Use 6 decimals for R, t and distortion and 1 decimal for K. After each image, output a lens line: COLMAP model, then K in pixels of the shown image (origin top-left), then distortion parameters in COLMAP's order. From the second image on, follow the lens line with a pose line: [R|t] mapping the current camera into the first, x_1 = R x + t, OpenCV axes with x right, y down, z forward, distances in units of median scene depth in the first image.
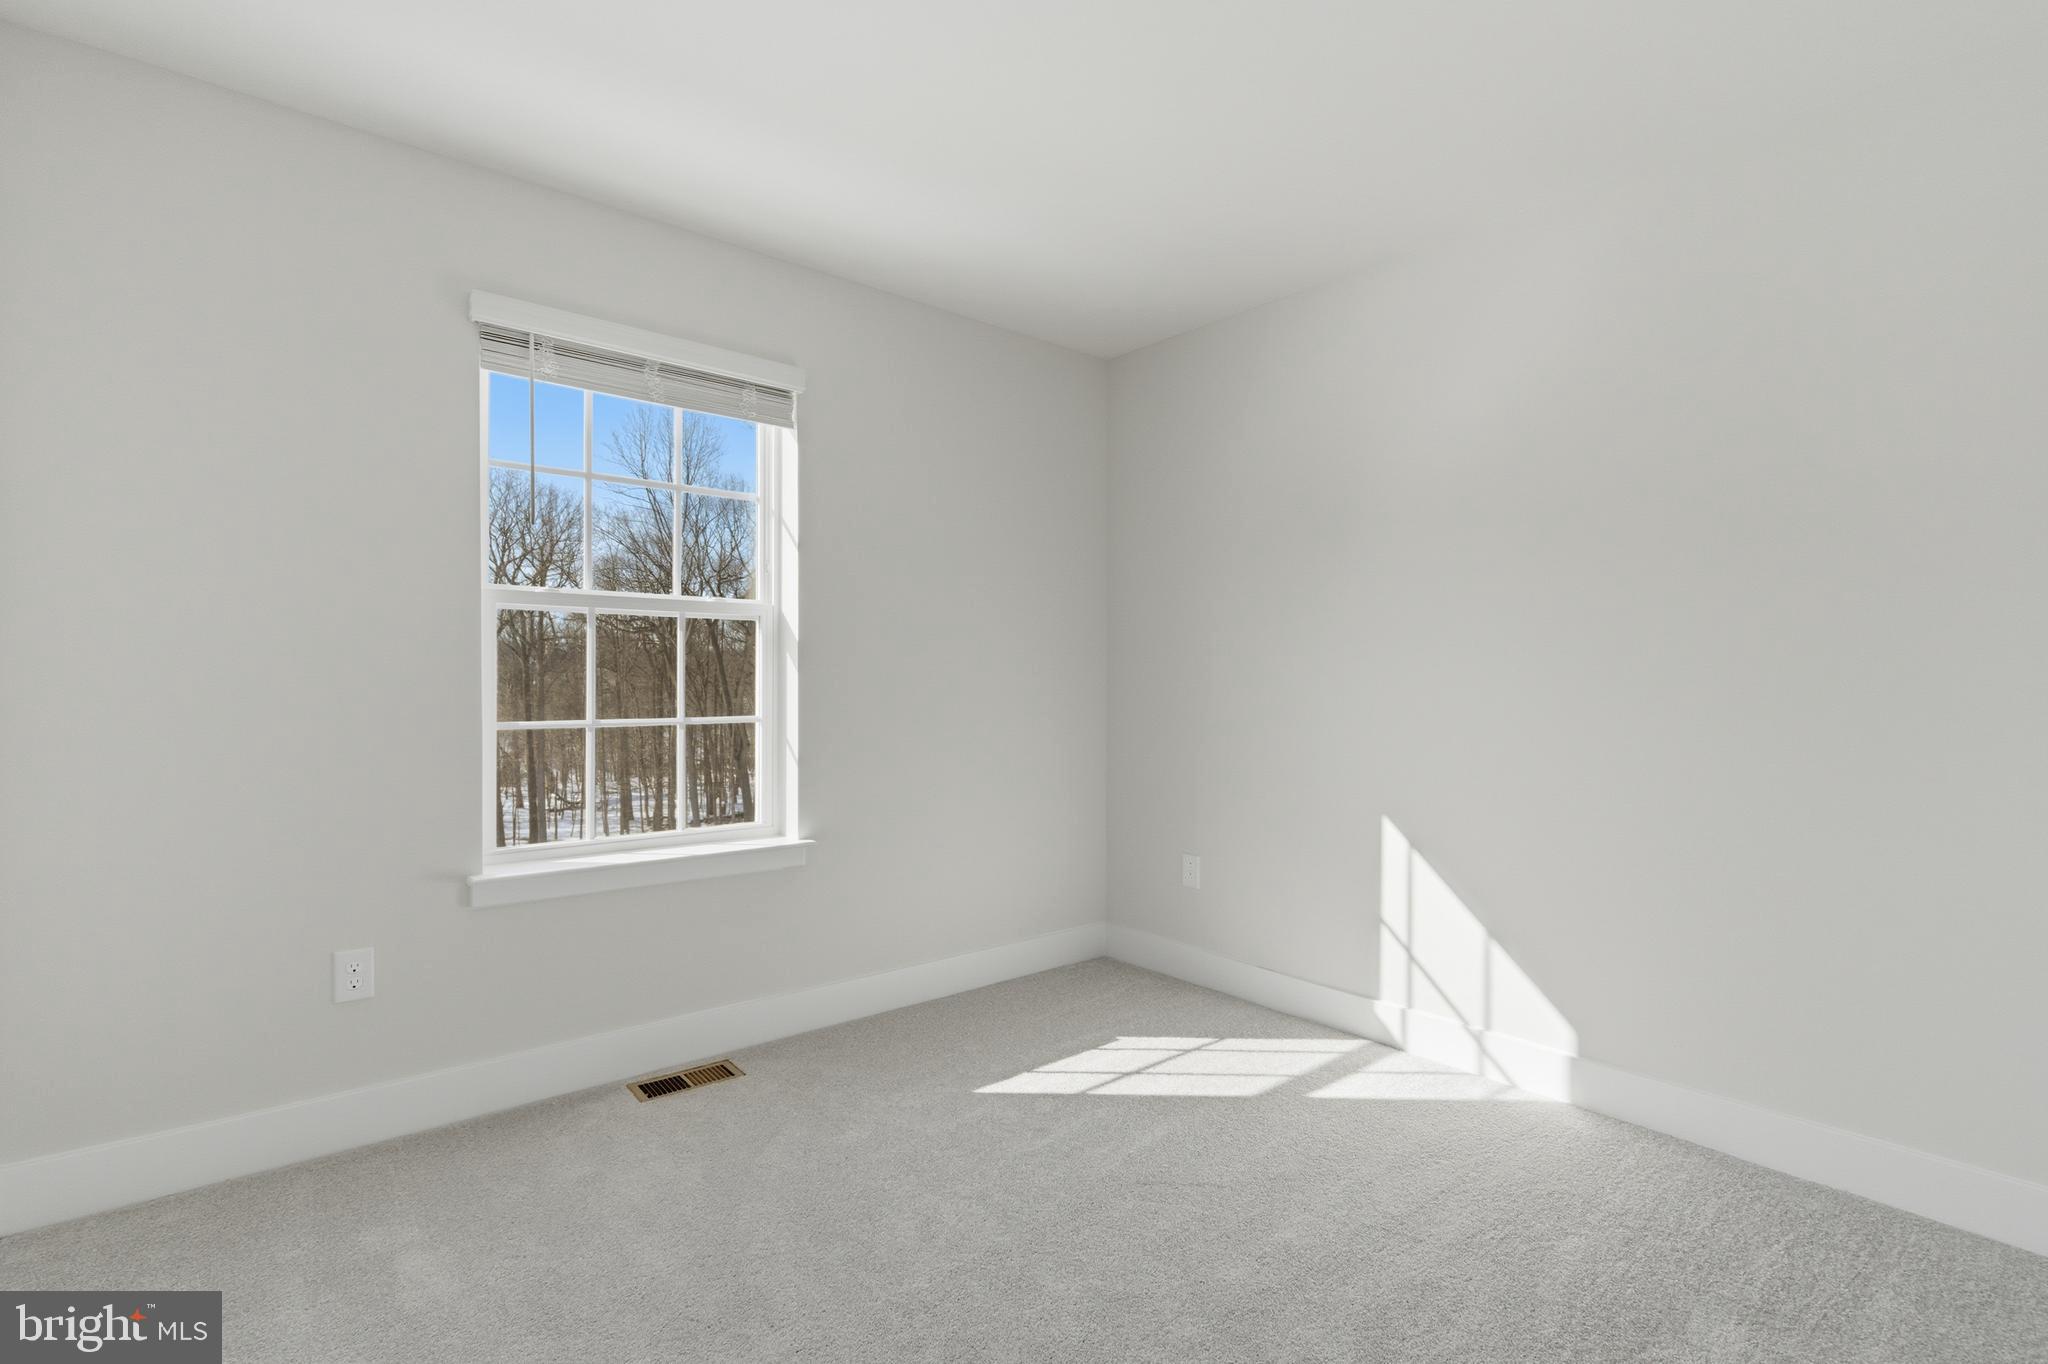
lens RADIAL K [[941.3, 0, 1024.0], [0, 941.3, 682.0], [0, 0, 1]] dist [0.000177, 0.000067]
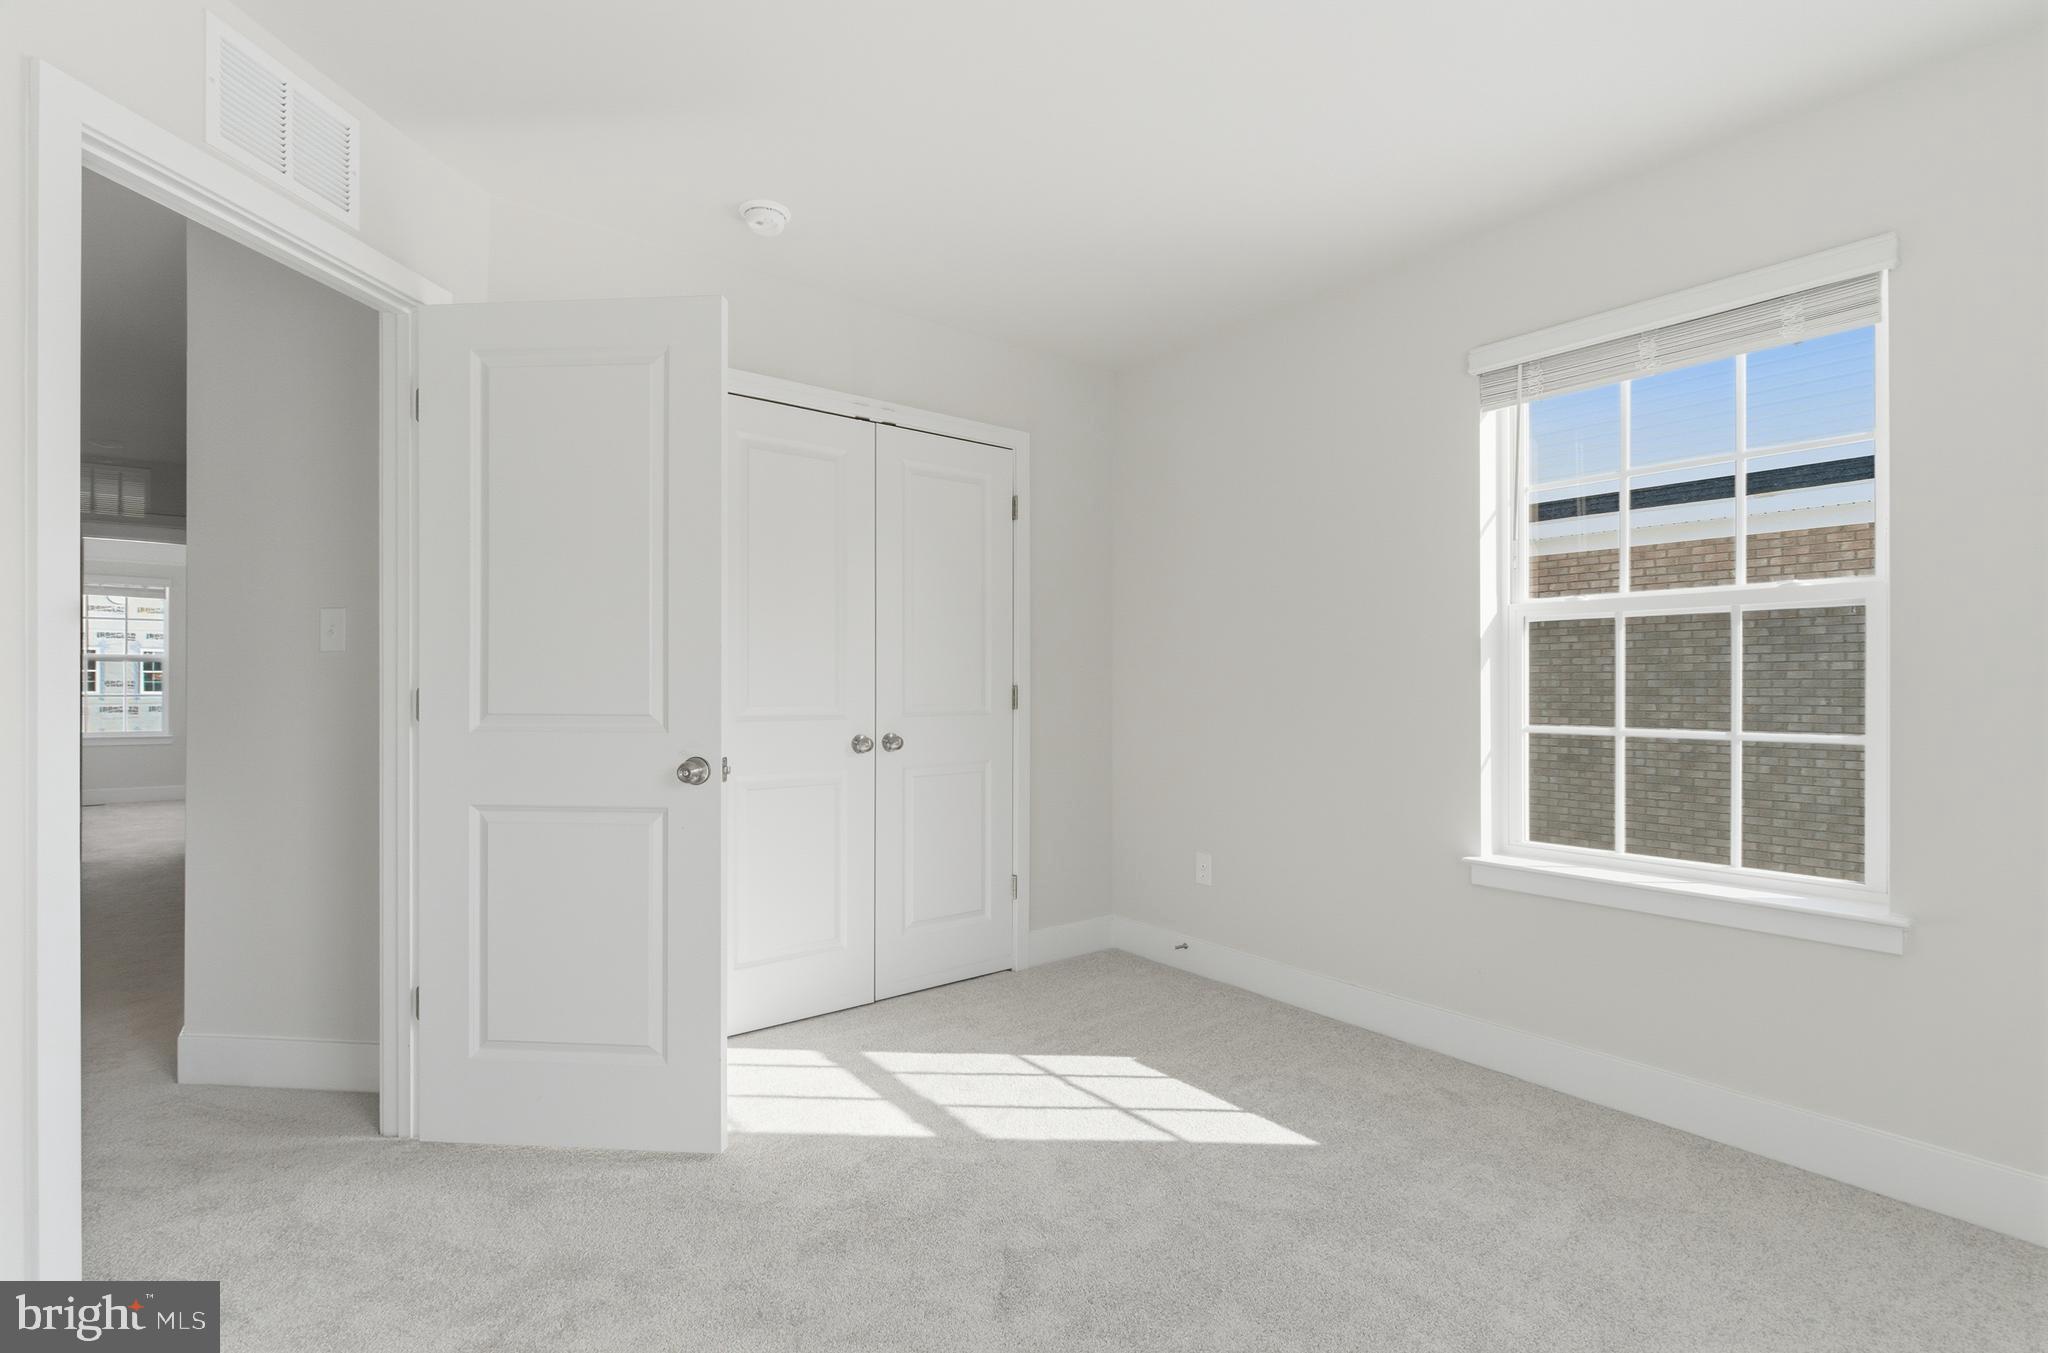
lens RADIAL K [[961.0, 0, 1024.0], [0, 961.0, 676.5], [0, 0, 1]] dist [0.002189, 0.000105]
pose [[-0.026140, -0.008982, -0.999618, 0.539543], [-0.002009, 0.999958, -0.008933, -0.002175], [0.999656, 0.001775, -0.026157, 0.420725]]
